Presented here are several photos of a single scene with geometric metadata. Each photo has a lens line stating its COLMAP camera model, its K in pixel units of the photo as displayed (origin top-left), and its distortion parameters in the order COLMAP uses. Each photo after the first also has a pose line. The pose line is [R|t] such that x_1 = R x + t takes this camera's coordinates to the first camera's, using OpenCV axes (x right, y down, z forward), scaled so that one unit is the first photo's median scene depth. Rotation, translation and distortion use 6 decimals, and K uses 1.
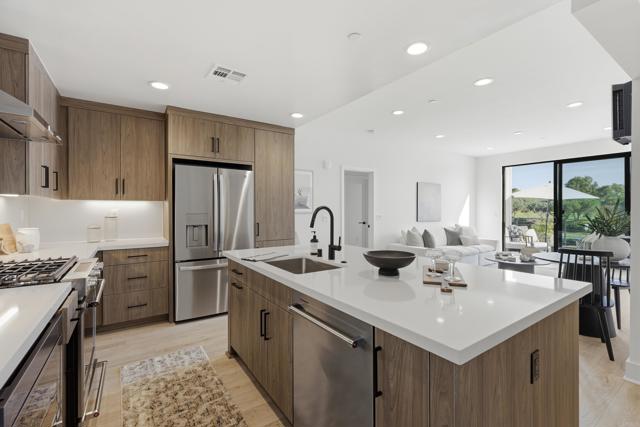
lens RADIAL K [[284.5, 0, 320.0], [0, 284.5, 213.5], [0, 0, 1]] dist [-0.002603, -0.000164]
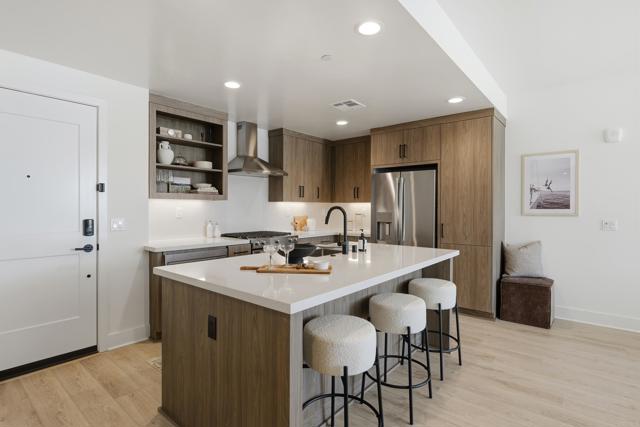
lens RADIAL K [[327.4, 0, 315.9], [0, 327.4, 210.9], [0, 0, 1]] dist [-0.000625, -0.000162]
pose [[0.271254, 0.008365, -0.962471, 0.849694], [-0.017052, 0.999847, 0.003884, -0.006098], [0.962357, 0.015359, 0.271355, 0.350498]]
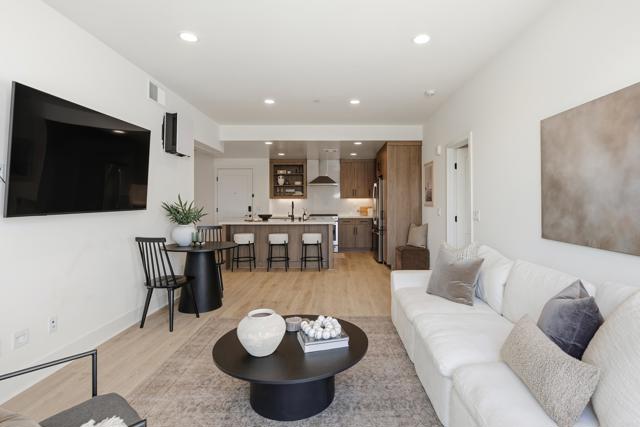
lens RADIAL K [[321.2, 0, 335.6], [0, 321.2, 203.2], [0, 0, 1]] dist [-0.019344, -0.000167]
pose [[-0.559307, 0.003391, -0.828954, 1.657913], [-0.007817, 0.999926, 0.009364, -0.025420], [0.828924, 0.011717, -0.559239, 2.117507]]
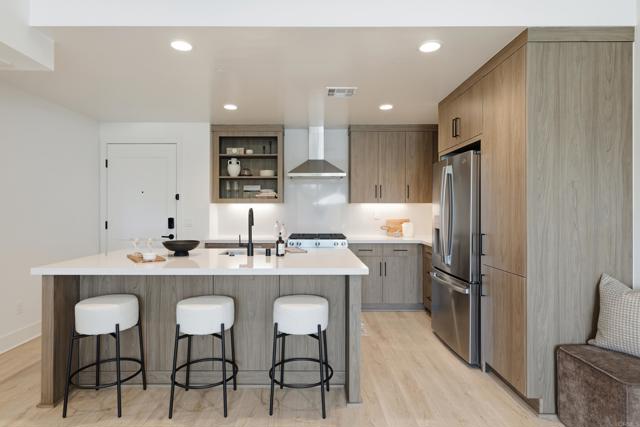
lens RADIAL K [[354.3, 0, 311.6], [0, 354.3, 211.6], [0, 0, 1]] dist [0.001283, 0.000026]
pose [[-0.563672, 0.003527, -0.825991, 0.716802], [-0.010853, 0.999873, 0.011675, -0.020224], [0.825928, 0.015545, -0.563562, 1.338065]]
